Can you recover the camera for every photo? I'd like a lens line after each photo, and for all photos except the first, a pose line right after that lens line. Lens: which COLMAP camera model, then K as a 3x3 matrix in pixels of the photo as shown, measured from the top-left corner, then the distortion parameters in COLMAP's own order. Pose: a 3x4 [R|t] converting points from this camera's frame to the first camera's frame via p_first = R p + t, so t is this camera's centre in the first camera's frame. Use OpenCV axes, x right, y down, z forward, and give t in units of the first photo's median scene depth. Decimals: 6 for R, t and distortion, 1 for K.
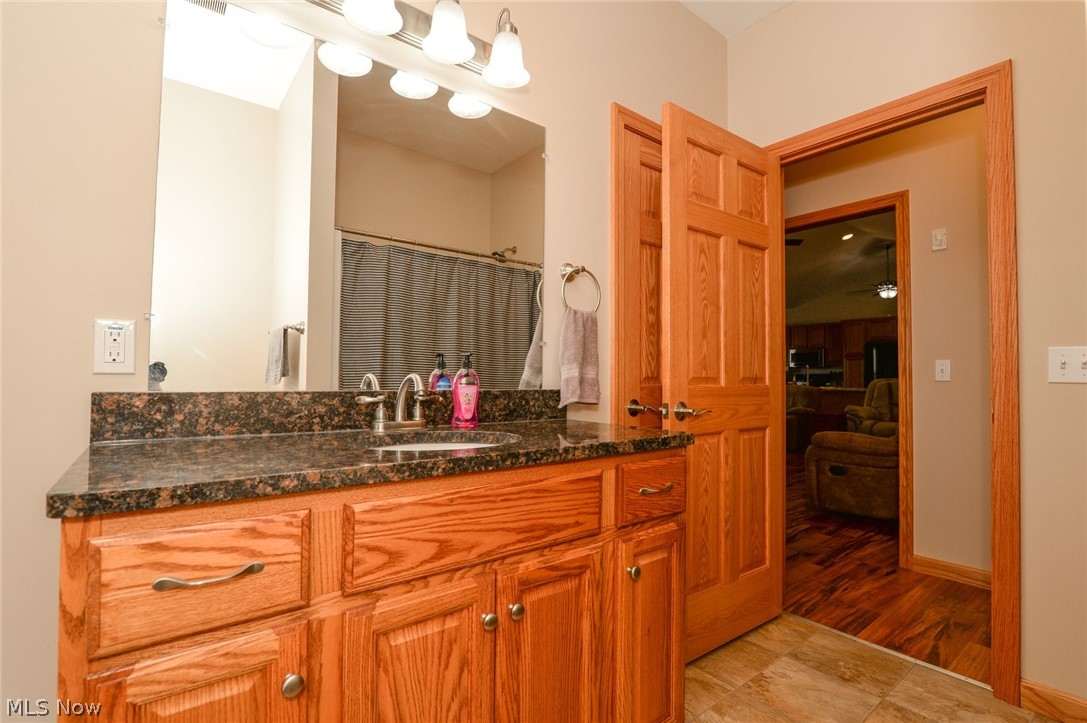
lens RADIAL K [[511.1, 0, 543.5], [0, 511.1, 361.5], [0, 0, 1]] dist [-0.020603, -0.000379]
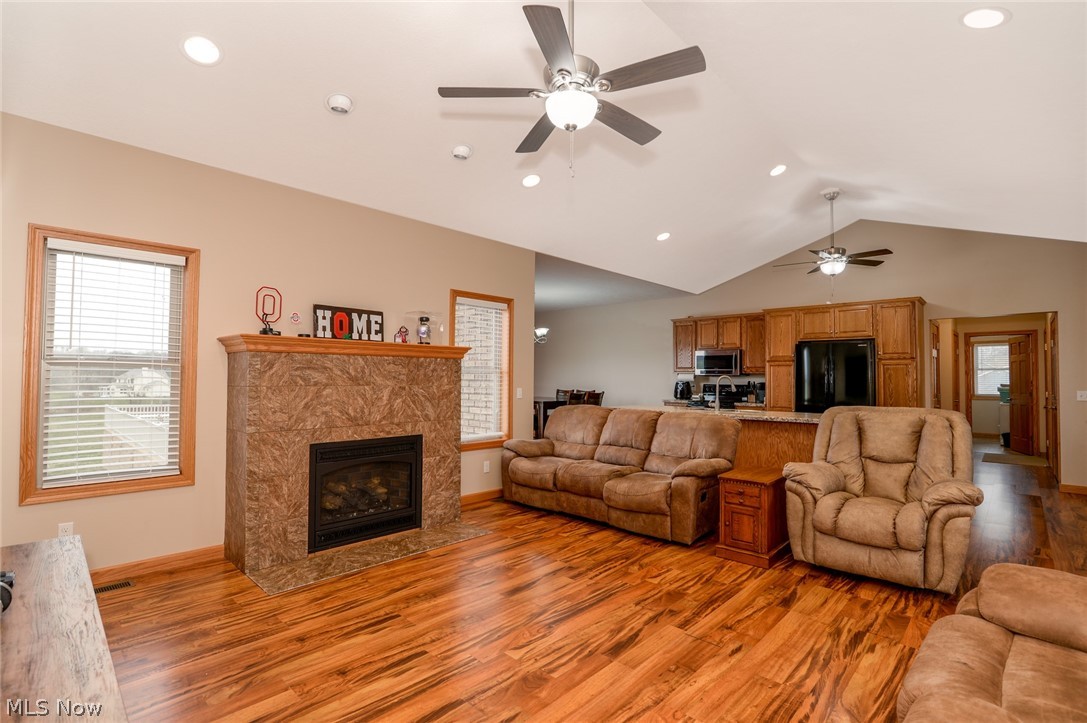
lens RADIAL K [[511.1, 0, 543.5], [0, 511.1, 361.5], [0, 0, 1]] dist [-0.020603, -0.000379]
pose [[0.989904, 0.003420, 0.141697, 0.200364], [-0.003536, 0.999994, 0.000568, -0.009594], [-0.141695, -0.001064, 0.989910, 0.373275]]
